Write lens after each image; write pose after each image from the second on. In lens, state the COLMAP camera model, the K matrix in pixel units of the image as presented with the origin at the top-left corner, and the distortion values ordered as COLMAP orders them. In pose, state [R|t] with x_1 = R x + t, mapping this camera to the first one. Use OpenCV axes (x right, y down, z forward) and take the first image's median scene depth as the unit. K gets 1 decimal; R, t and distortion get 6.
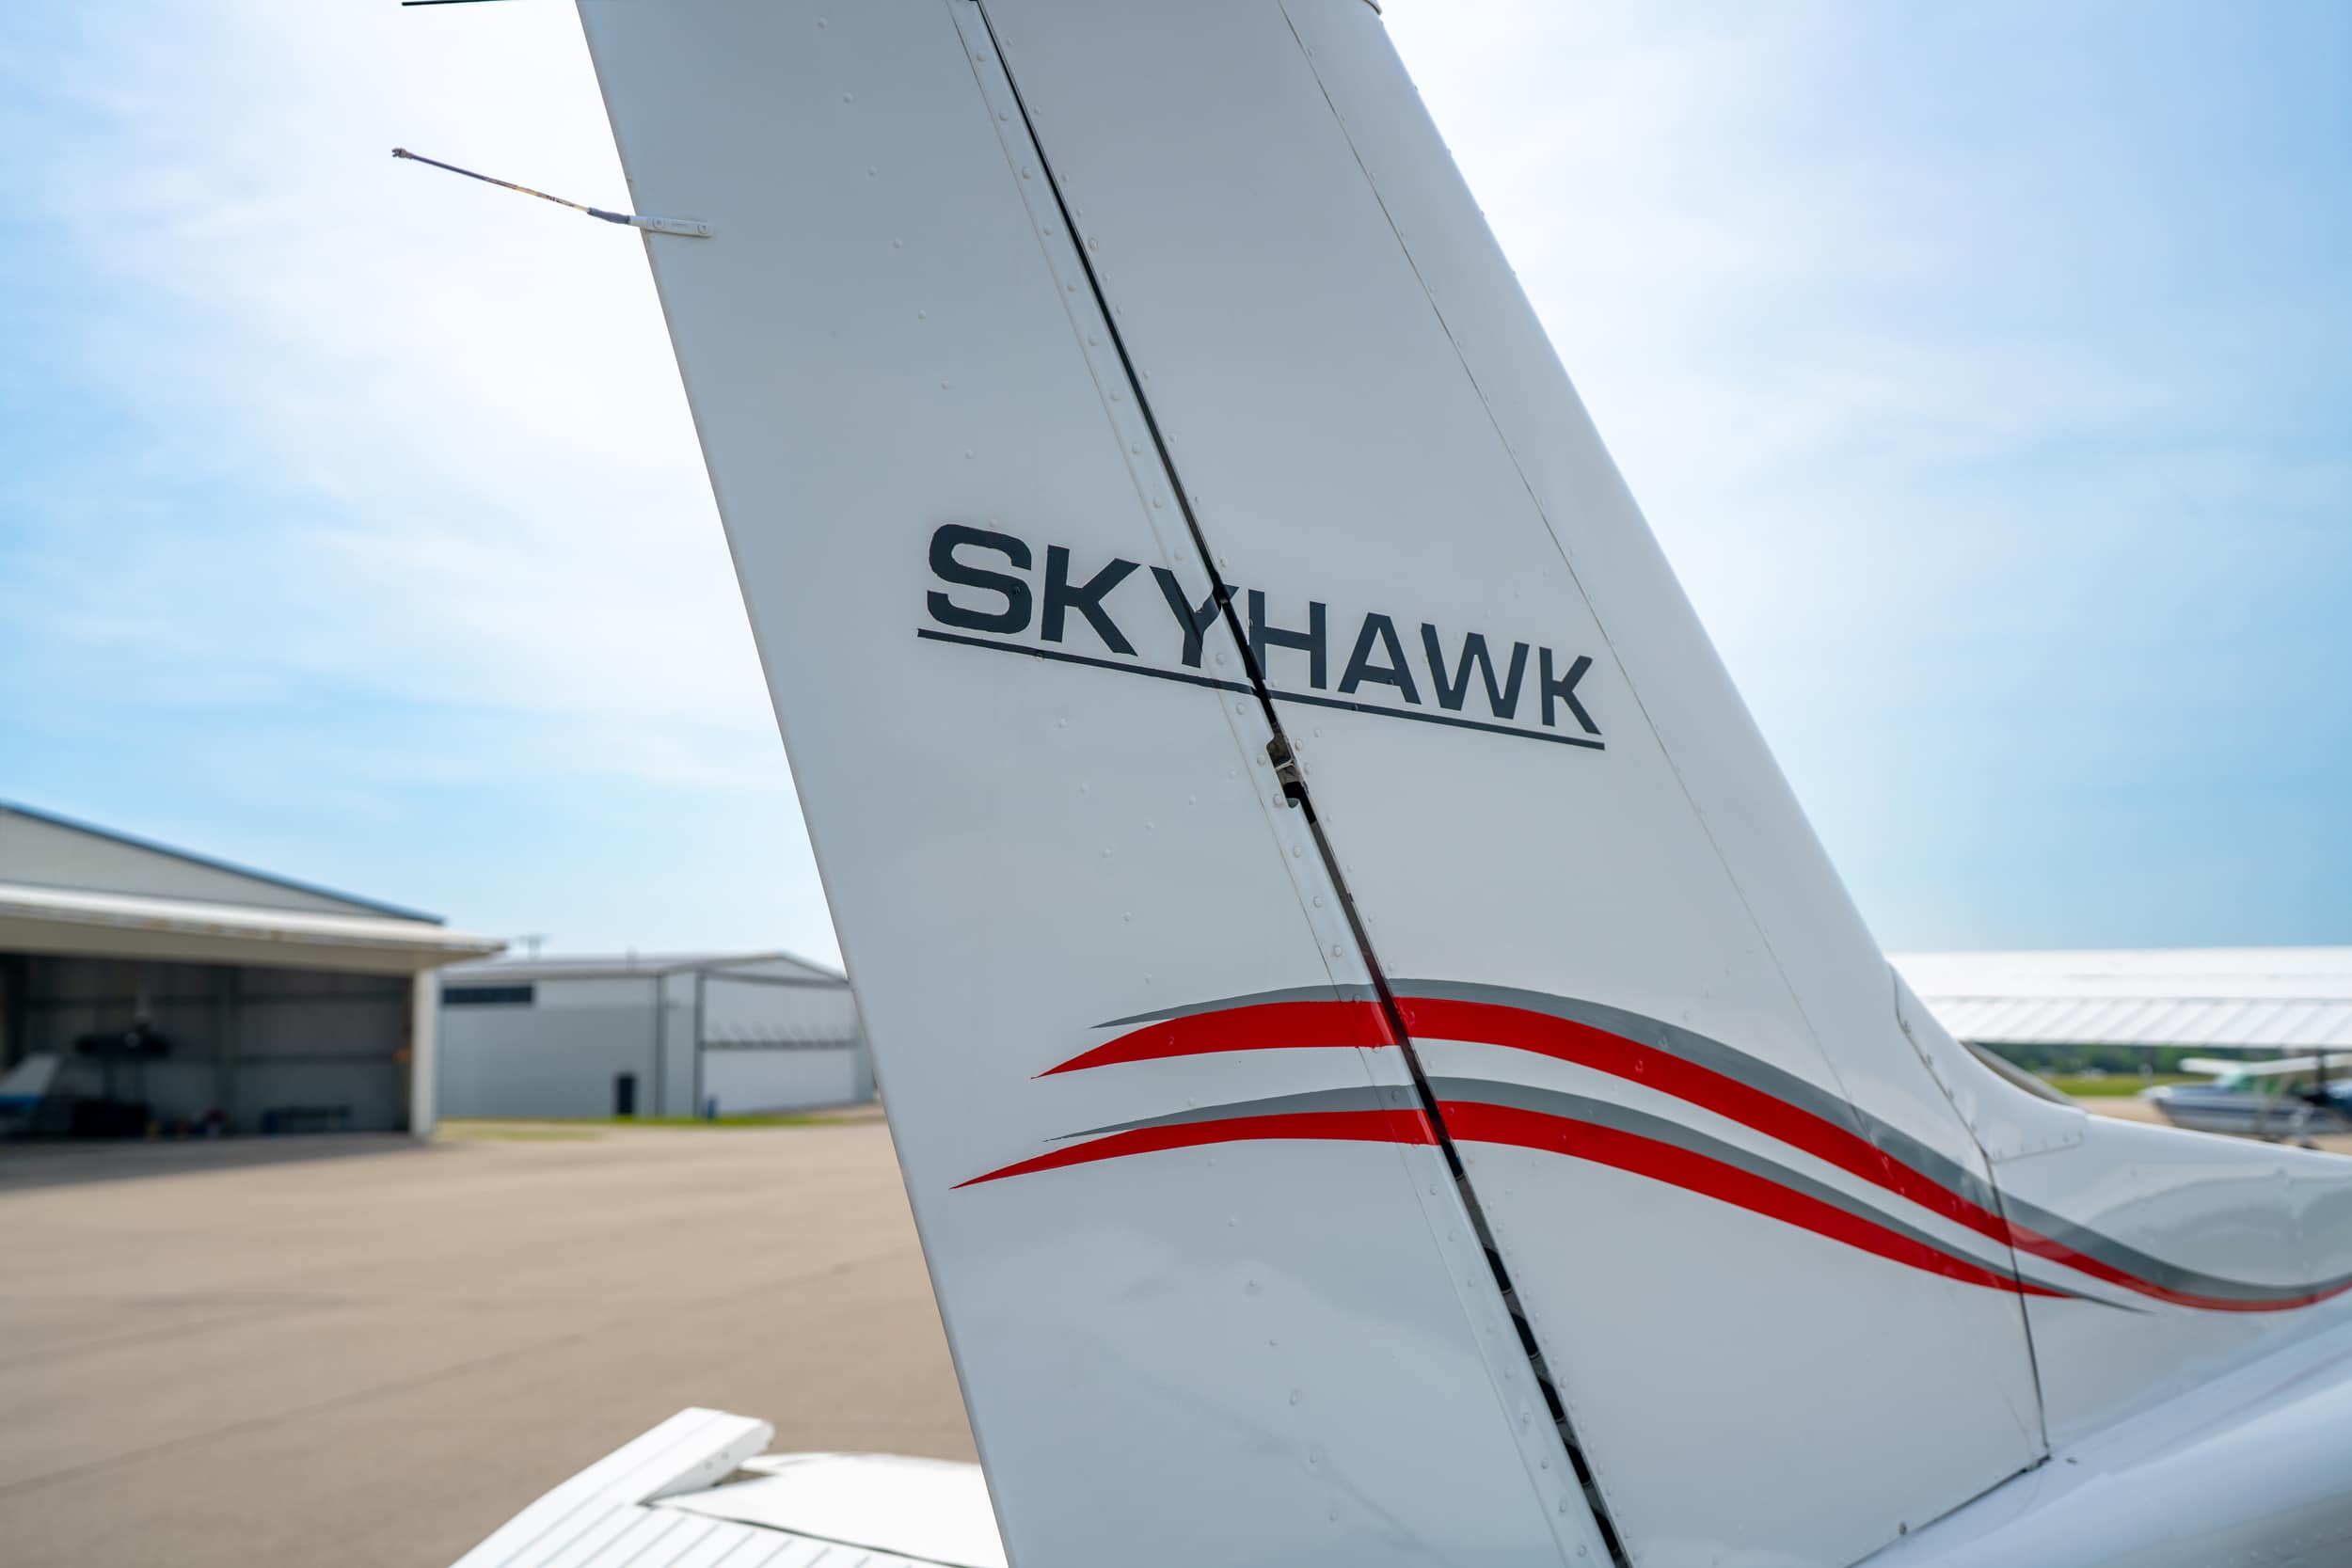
lens RADIAL K [[2275.3, 0, 1176.0], [0, 2275.3, 784.0], [0, 0, 1]] dist [0.071352, -0.011015]
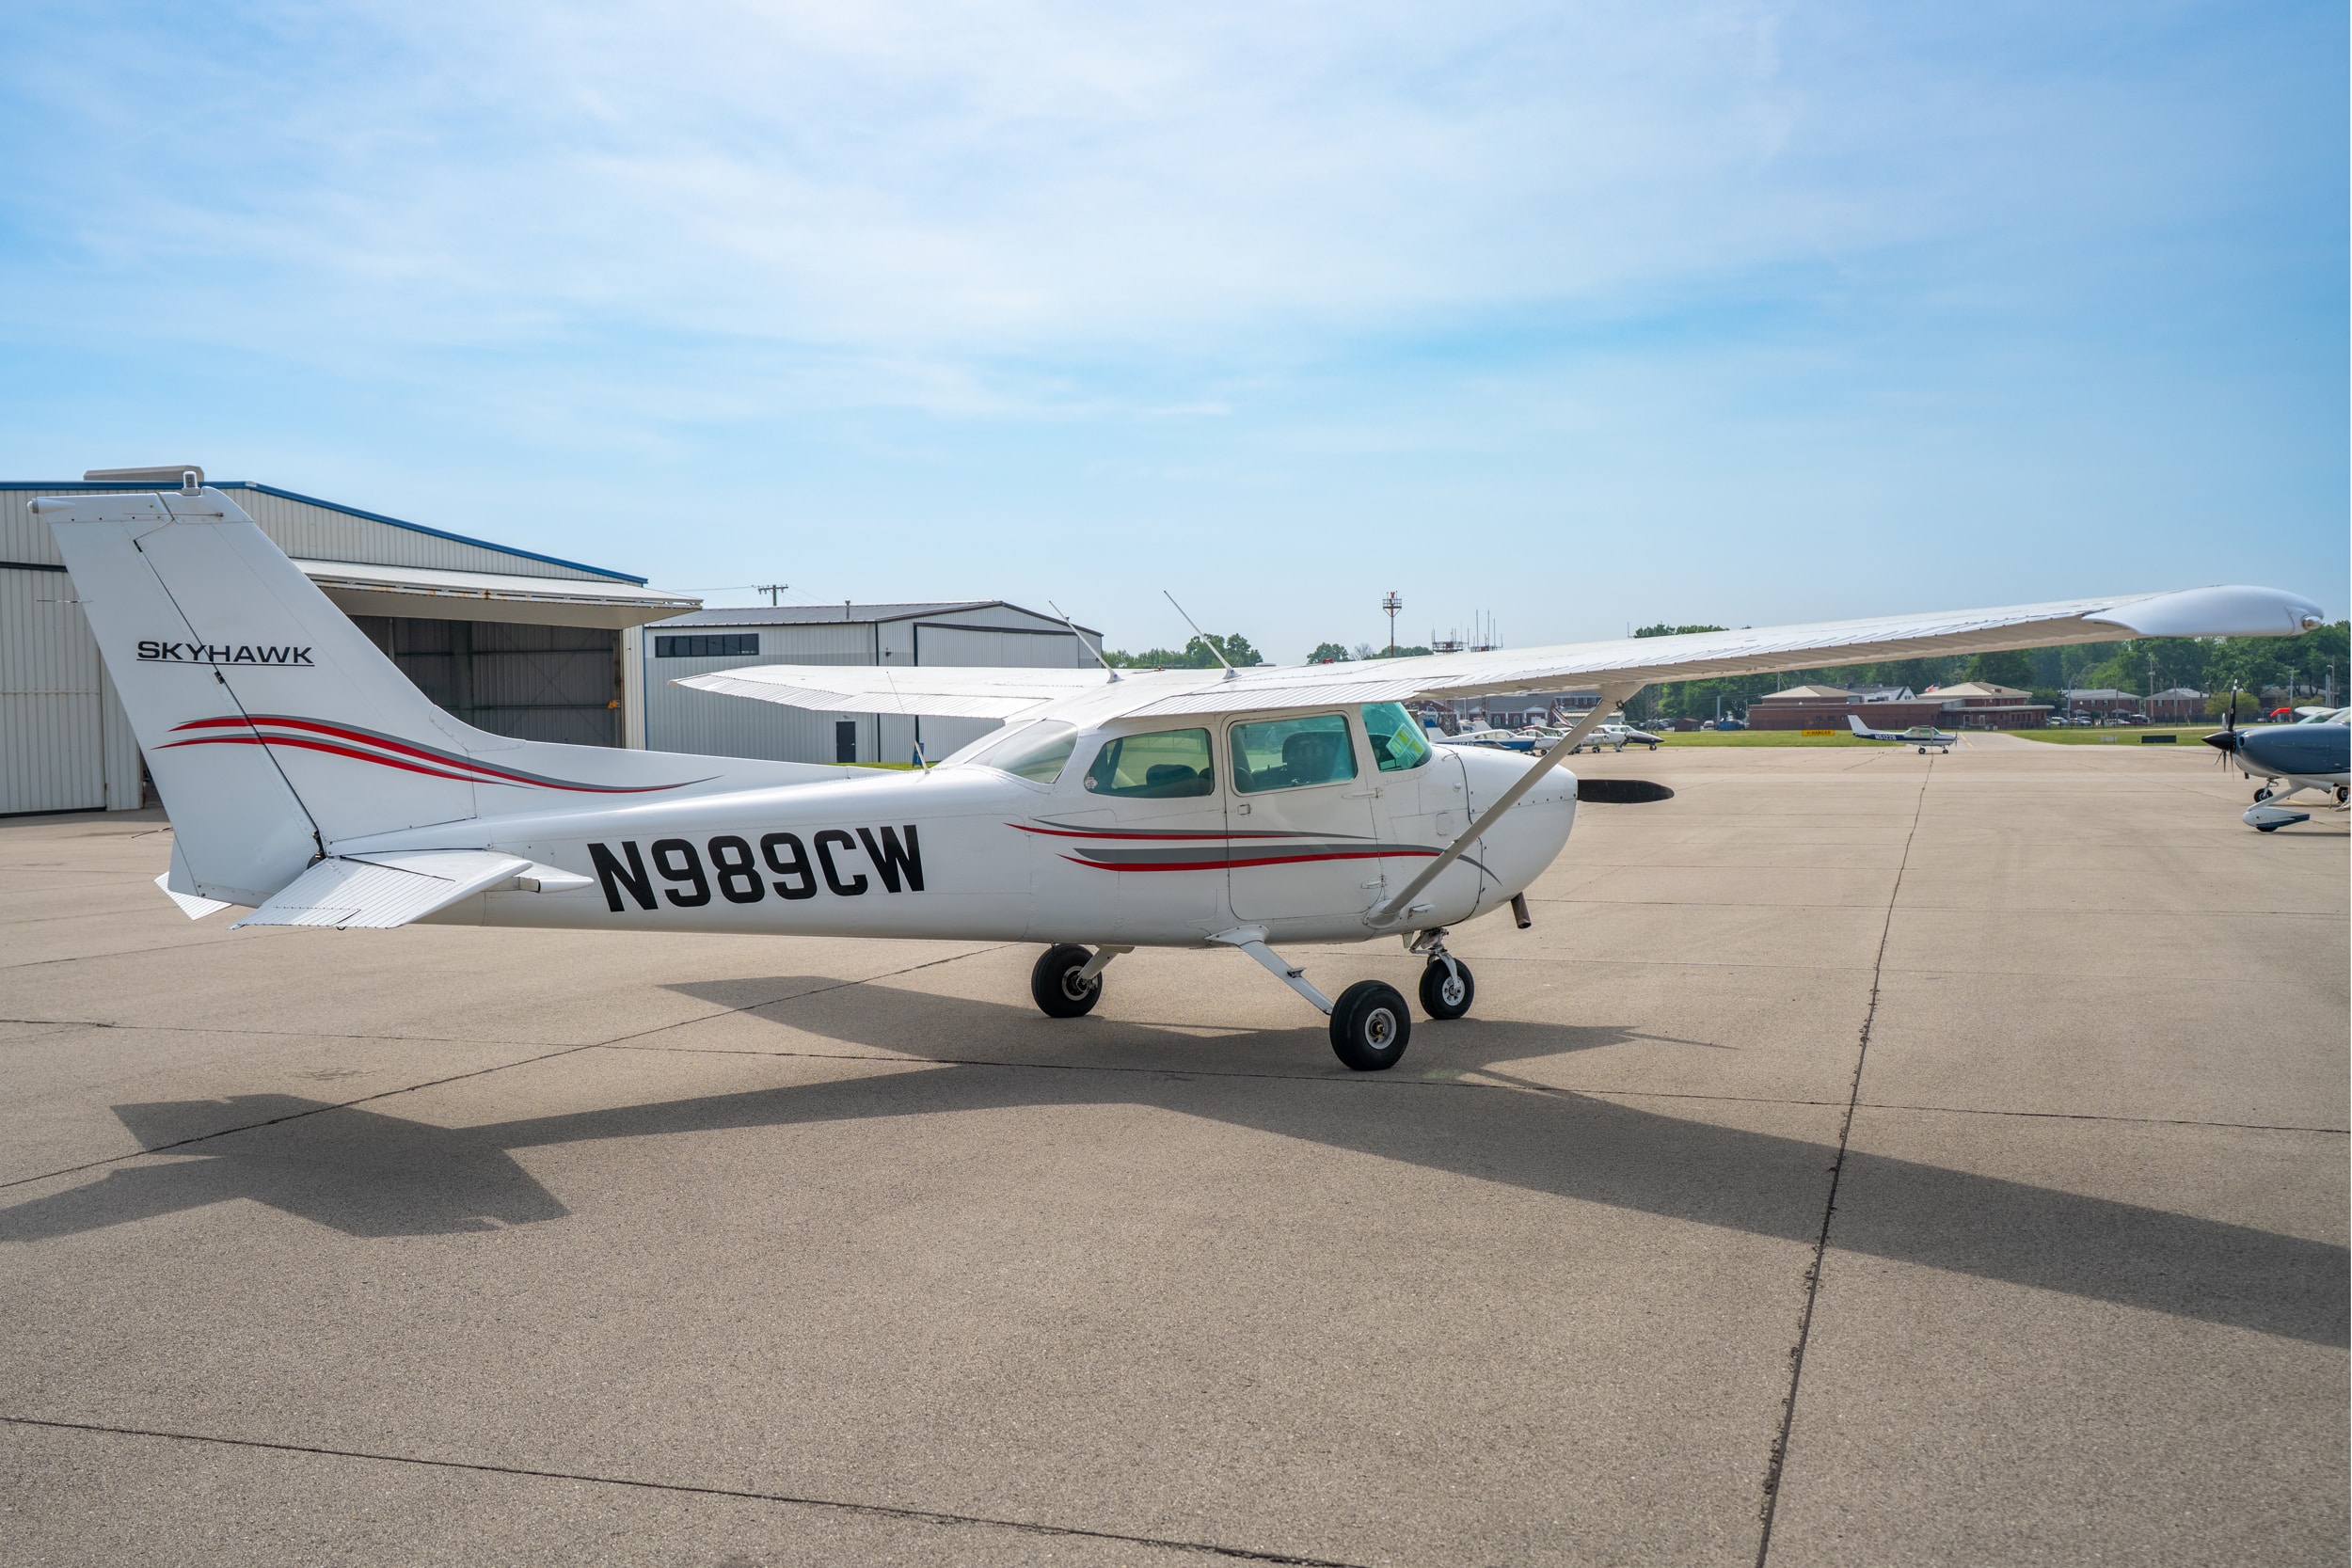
lens RADIAL K [[2275.3, 0, 1176.0], [0, 2275.3, 784.0], [0, 0, 1]] dist [0.071352, -0.011015]
pose [[0.993794, -0.004046, -0.111160, 2.897441], [0.021546, 0.987413, 0.156688, -0.561476], [0.109127, -0.158111, 0.981373, -4.169986]]
